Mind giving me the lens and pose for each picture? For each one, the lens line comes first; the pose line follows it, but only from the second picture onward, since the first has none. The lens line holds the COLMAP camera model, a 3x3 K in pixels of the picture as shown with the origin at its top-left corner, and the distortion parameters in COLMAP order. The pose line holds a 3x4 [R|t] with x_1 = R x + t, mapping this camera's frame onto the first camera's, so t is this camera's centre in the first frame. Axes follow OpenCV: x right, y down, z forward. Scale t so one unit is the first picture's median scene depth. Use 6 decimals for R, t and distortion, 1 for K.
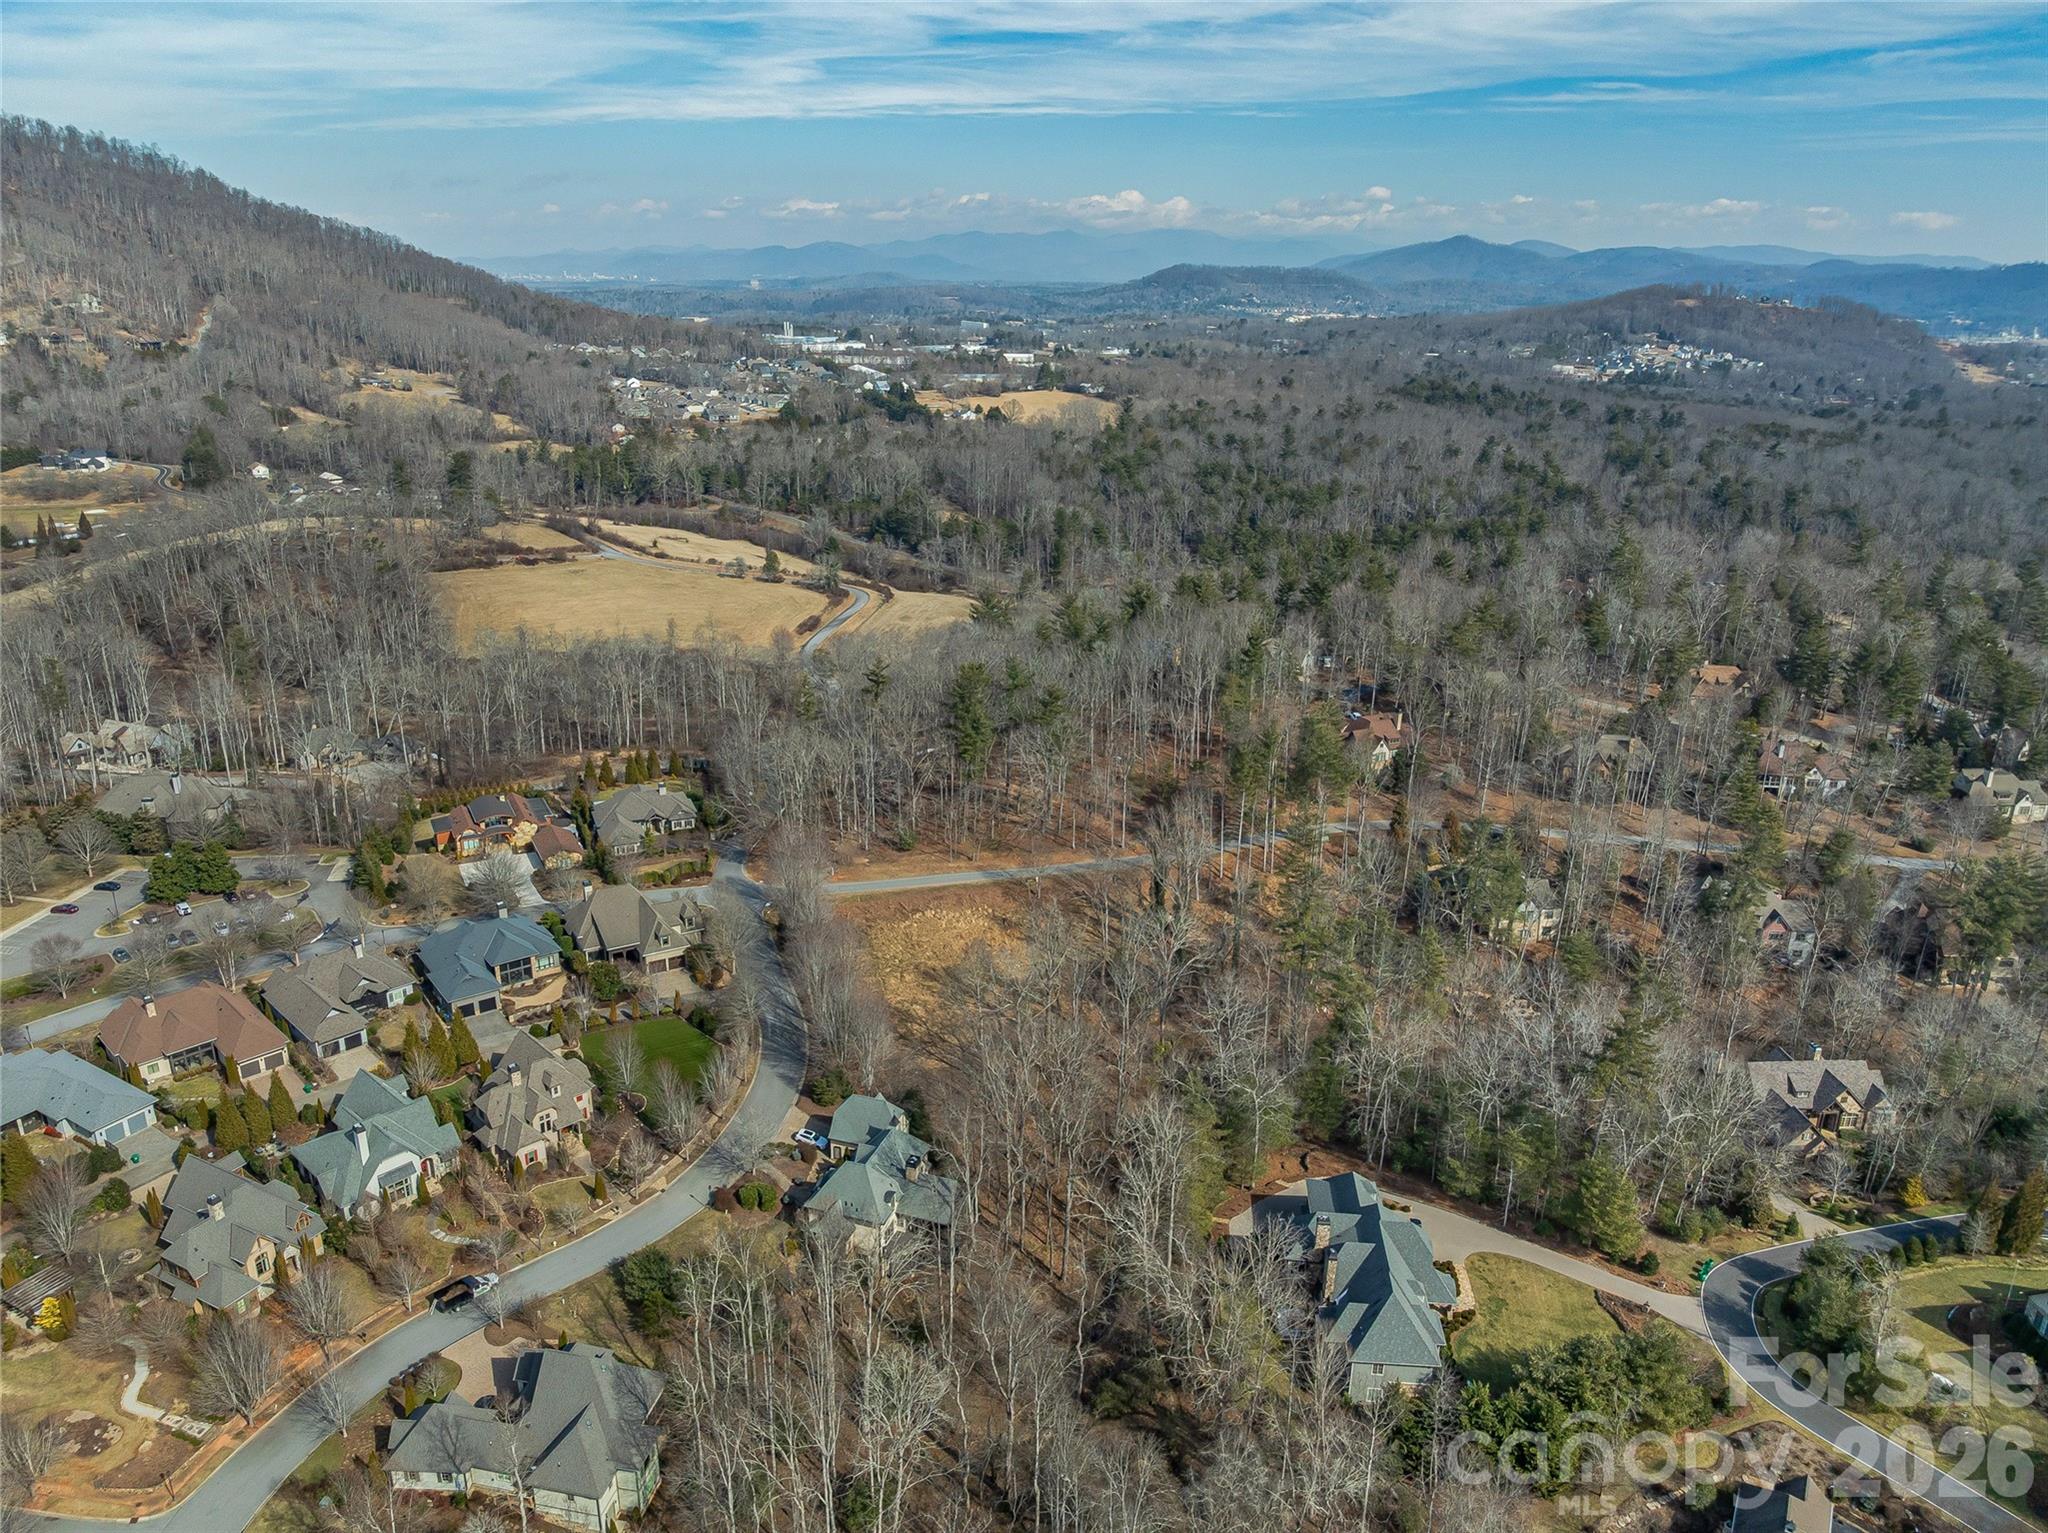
lens RADIAL K [[1451.5, 0, 1013.6], [0, 1451.5, 770.1], [0, 0, 1]] dist [-0.052423, 0.028128]
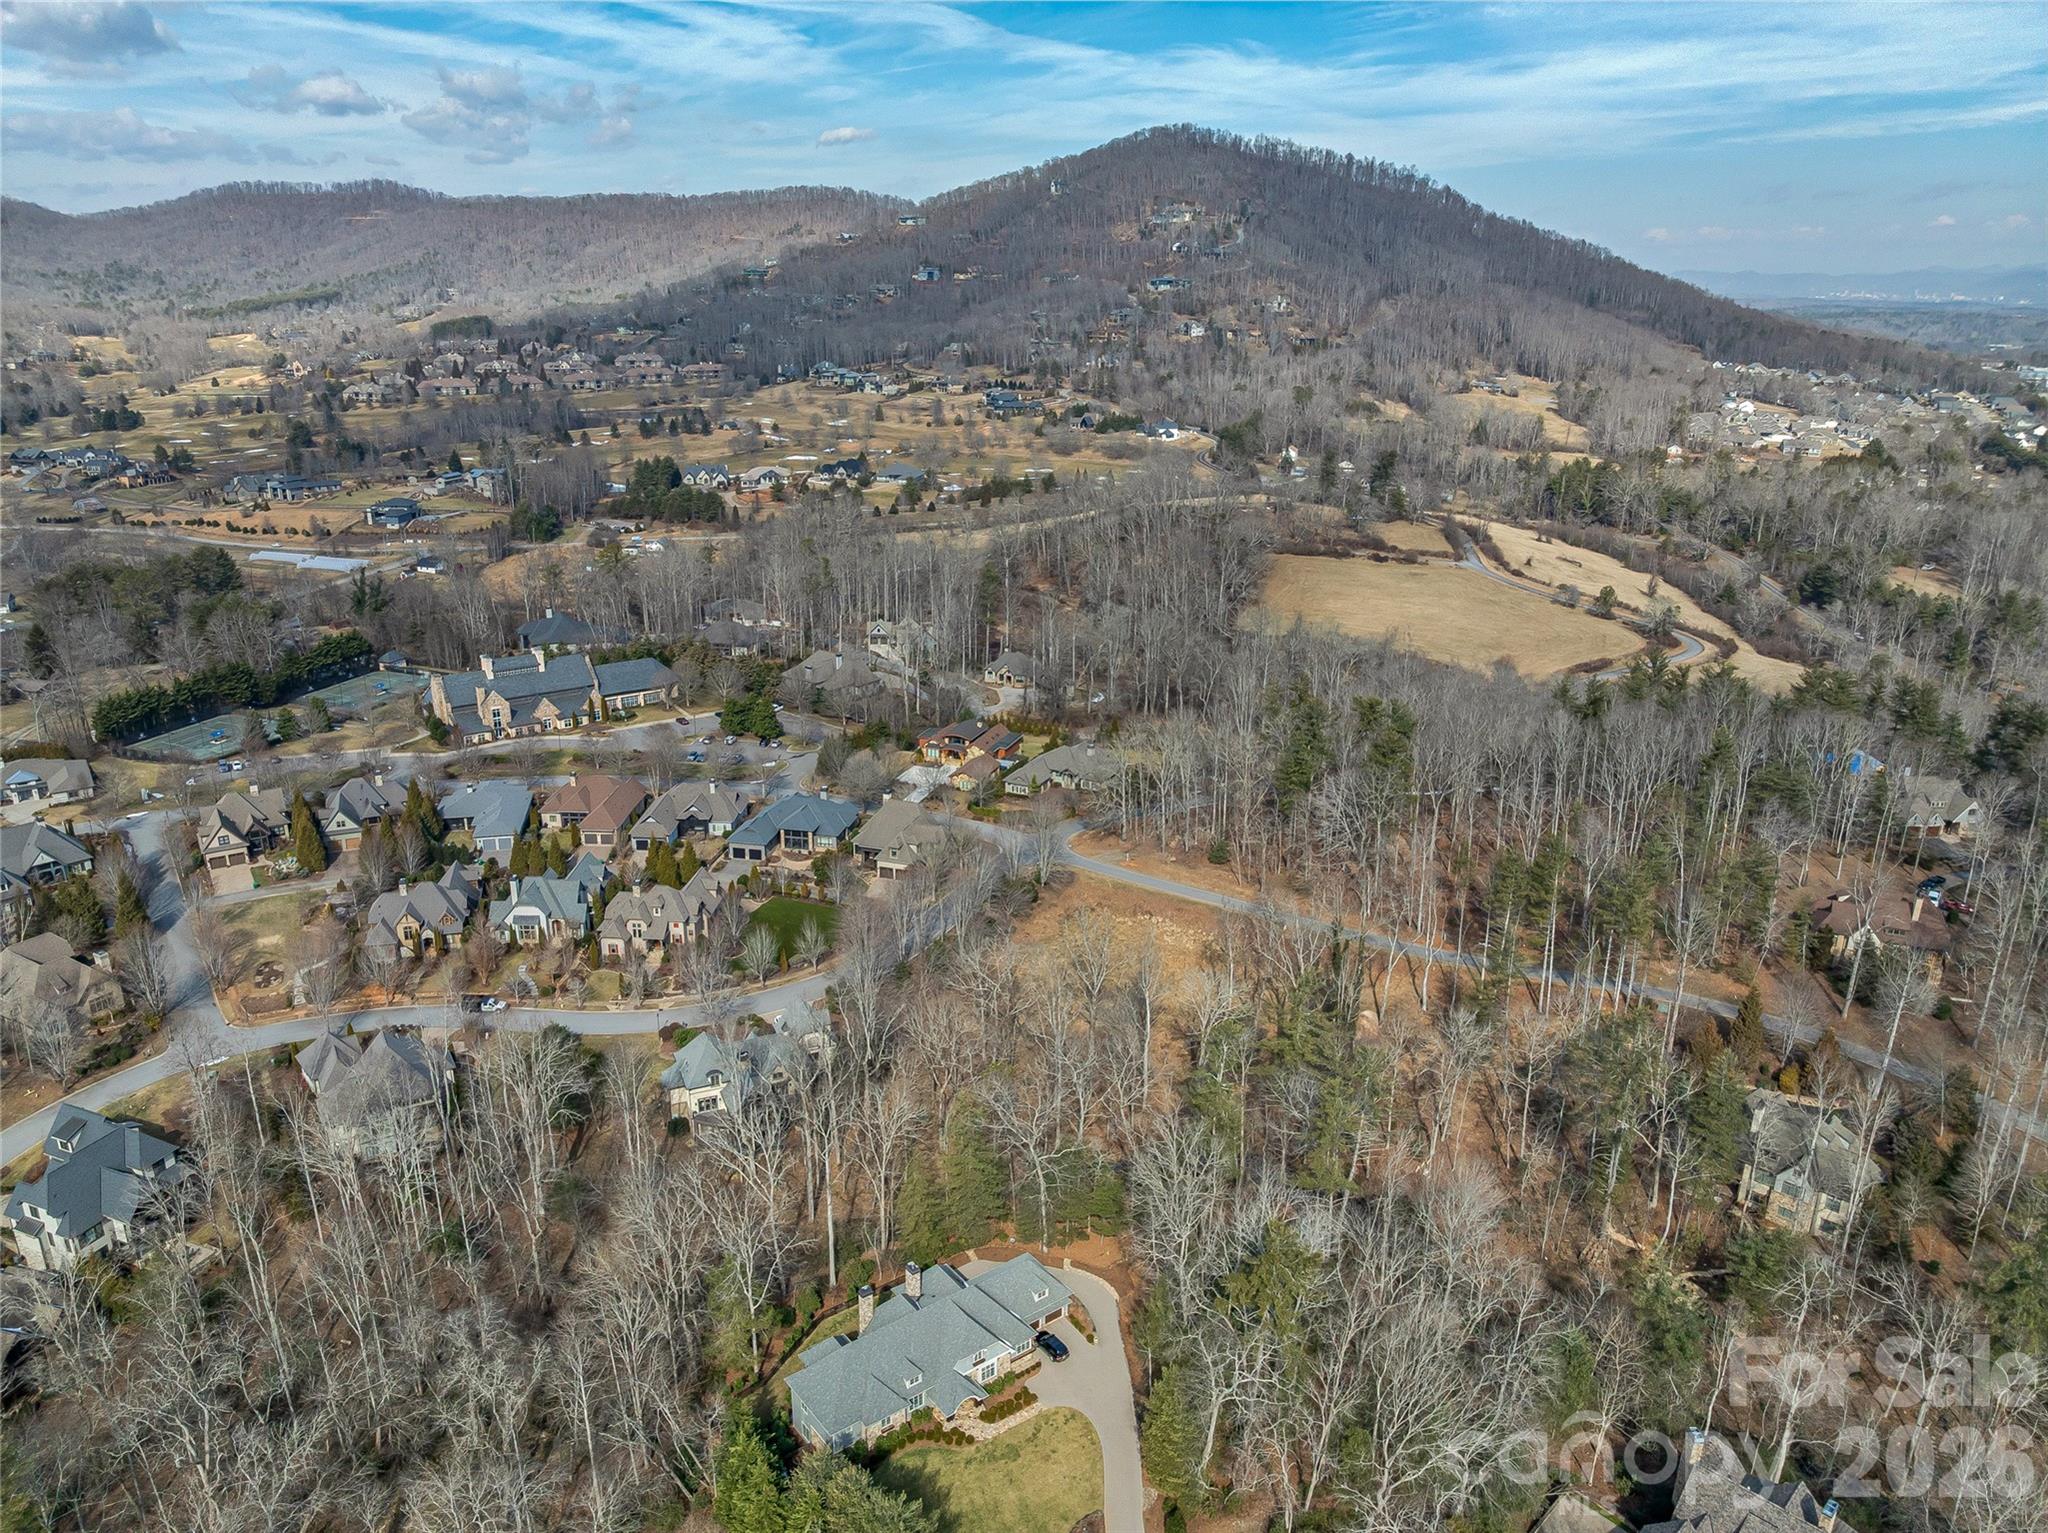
lens RADIAL K [[1451.5, 0, 1013.6], [0, 1451.5, 770.1], [0, 0, 1]] dist [-0.052423, 0.028128]
pose [[0.663121, 0.239368, -0.709206, 0.204041], [-0.245706, 0.964596, 0.095827, -0.025774], [0.707036, 0.110711, 0.698458, 0.084667]]
